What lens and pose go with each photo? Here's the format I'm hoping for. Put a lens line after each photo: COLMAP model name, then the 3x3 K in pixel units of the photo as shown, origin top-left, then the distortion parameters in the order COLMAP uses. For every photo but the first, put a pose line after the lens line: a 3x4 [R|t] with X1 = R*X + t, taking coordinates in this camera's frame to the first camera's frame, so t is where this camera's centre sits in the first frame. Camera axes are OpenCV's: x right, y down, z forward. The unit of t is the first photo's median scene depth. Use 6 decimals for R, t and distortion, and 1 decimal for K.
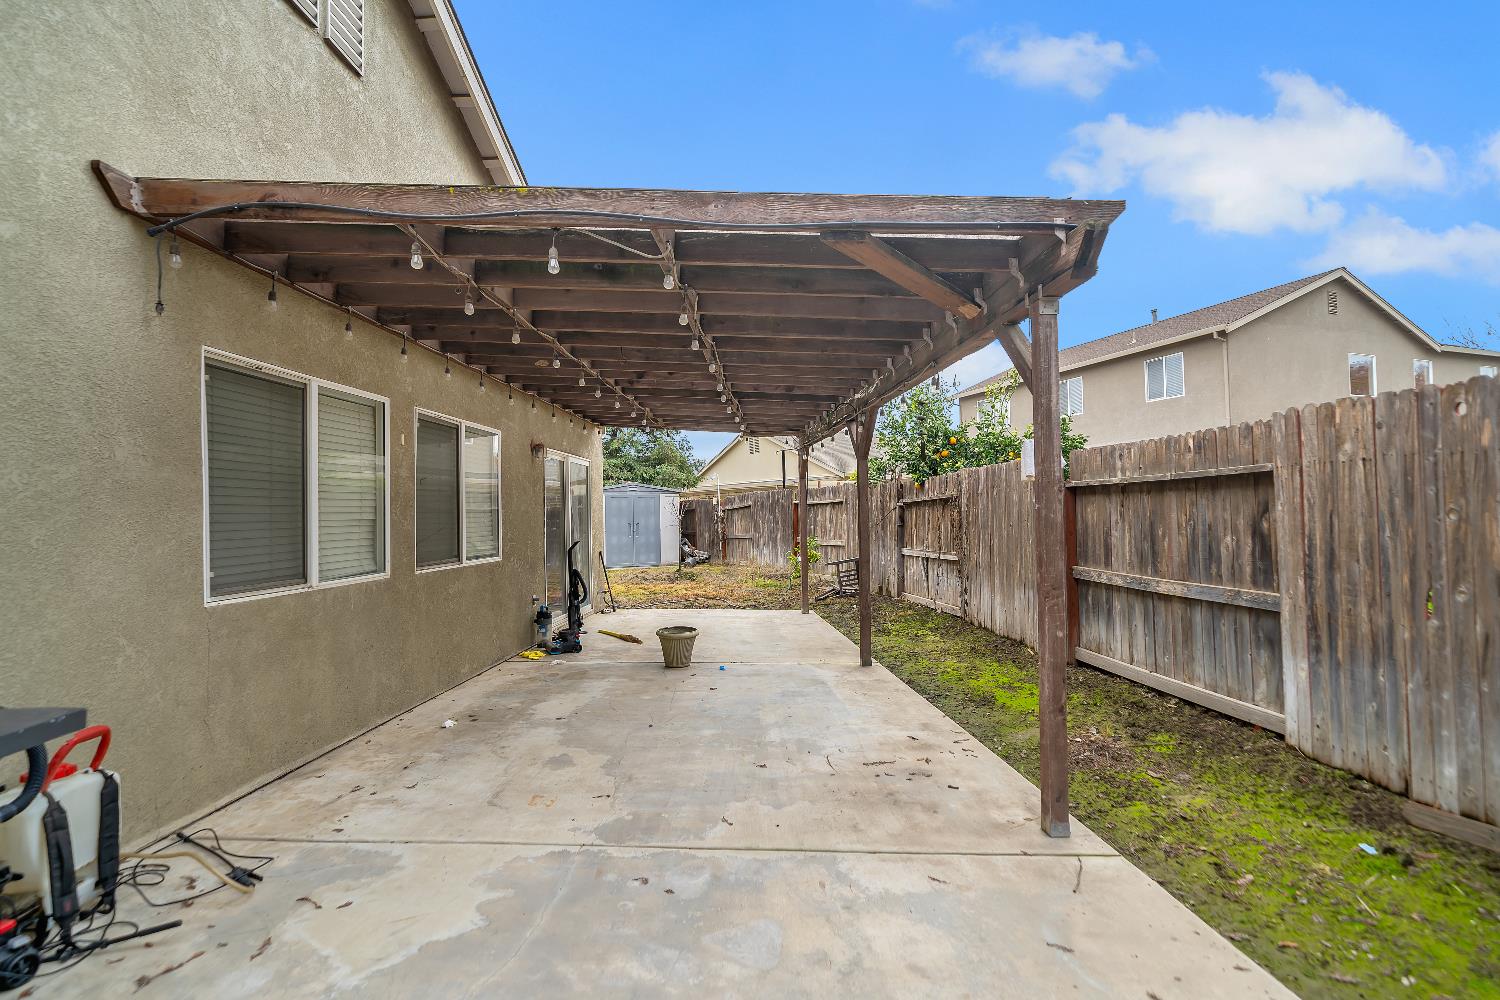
lens RADIAL K [[713.4, 0, 750.0], [0, 713.4, 500.0], [0, 0, 1]] dist [0.000714, 0.000630]
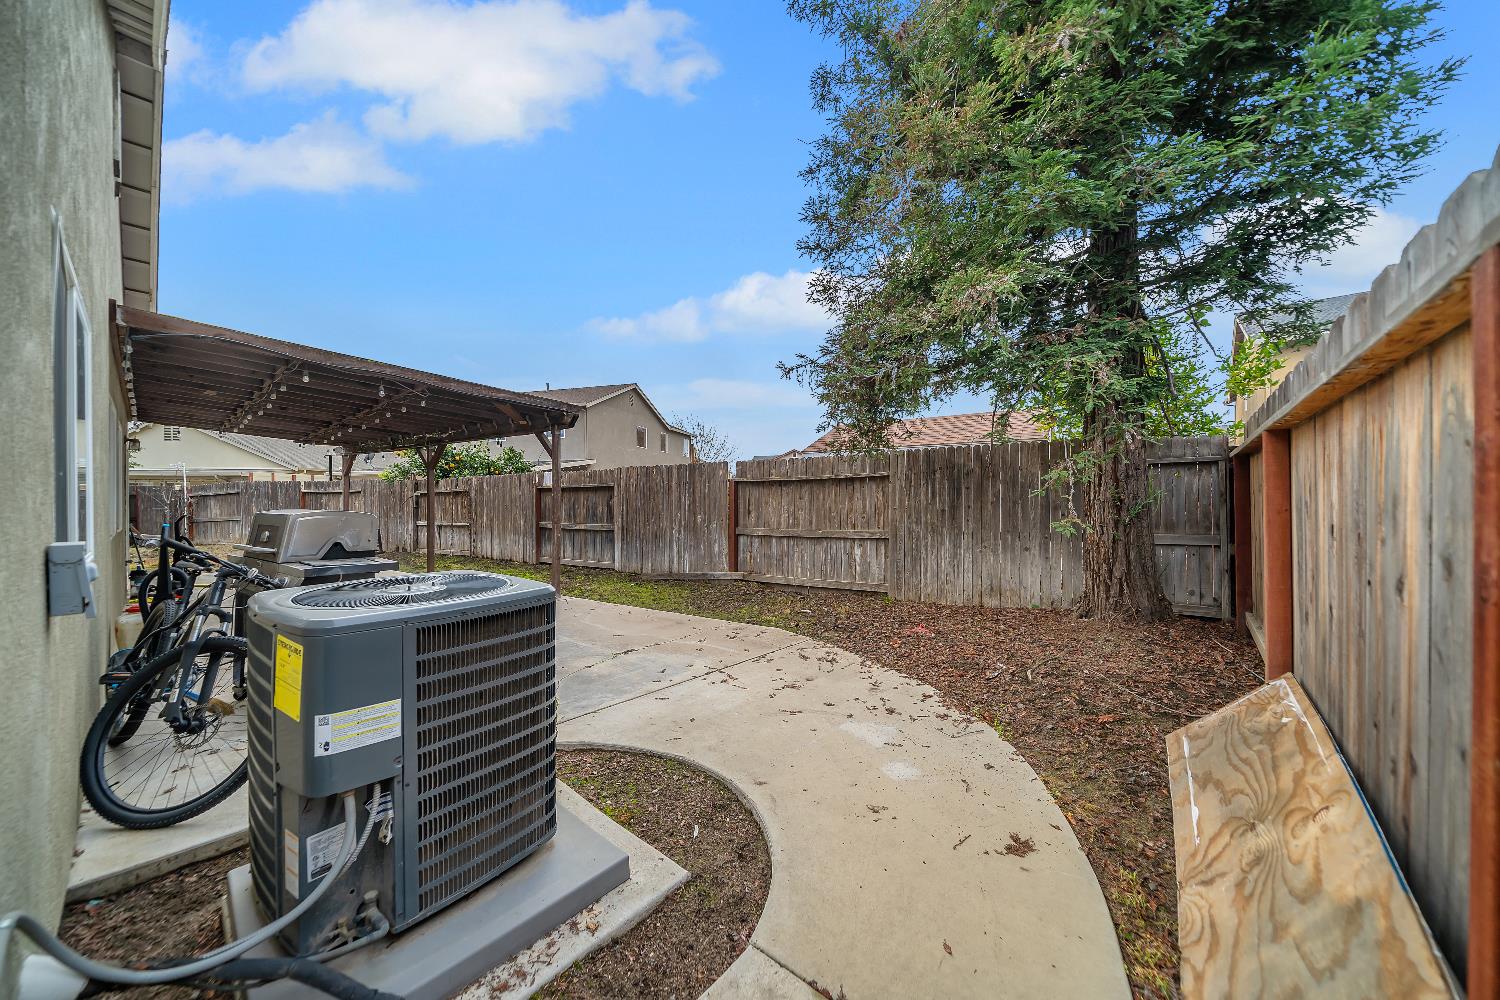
lens RADIAL K [[514.5, 0, 753.2], [0, 514.5, 500.1], [0, 0, 1]] dist [-0.006955, 0.000206]
pose [[0.604436, 0.017143, 0.796469, -0.578133], [-0.024266, 0.999701, -0.003102, 0.010856], [-0.796284, -0.017452, 0.604671, -0.713844]]
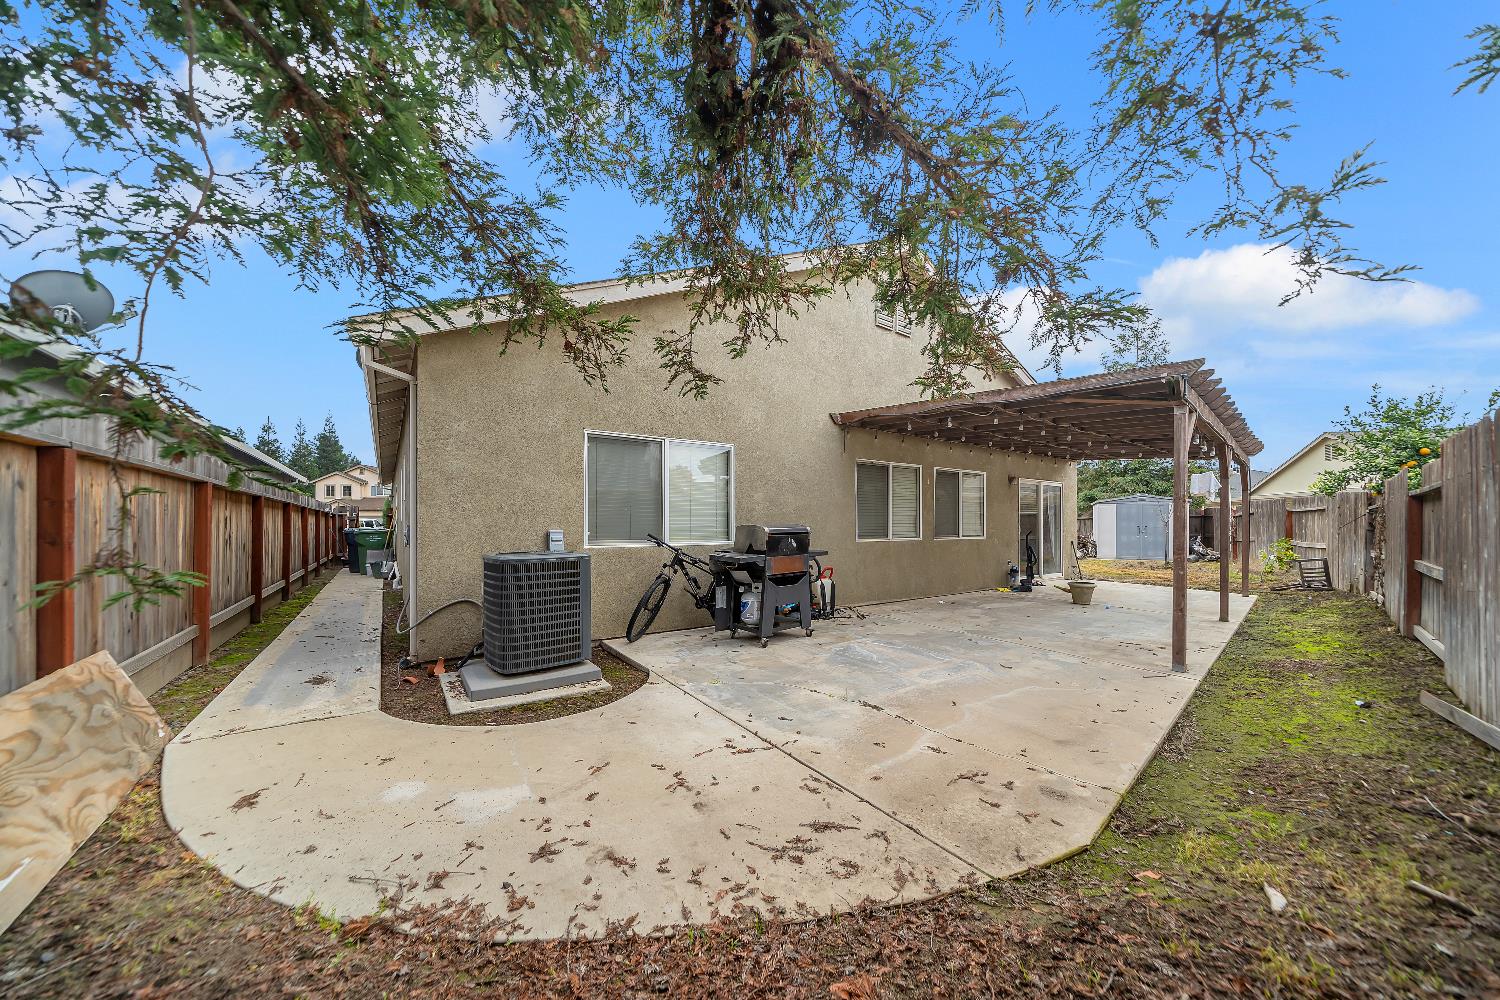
lens RADIAL K [[517.2, 0, 751.4], [0, 517.2, 518.9], [0, 0, 1]] dist [-0.006393, 0.000039]
pose [[0.623269, 0.014809, -0.781867, 0.531698], [0.001689, 0.999793, 0.020284, 0.001302], [0.782005, -0.013963, 0.623115, -0.569315]]
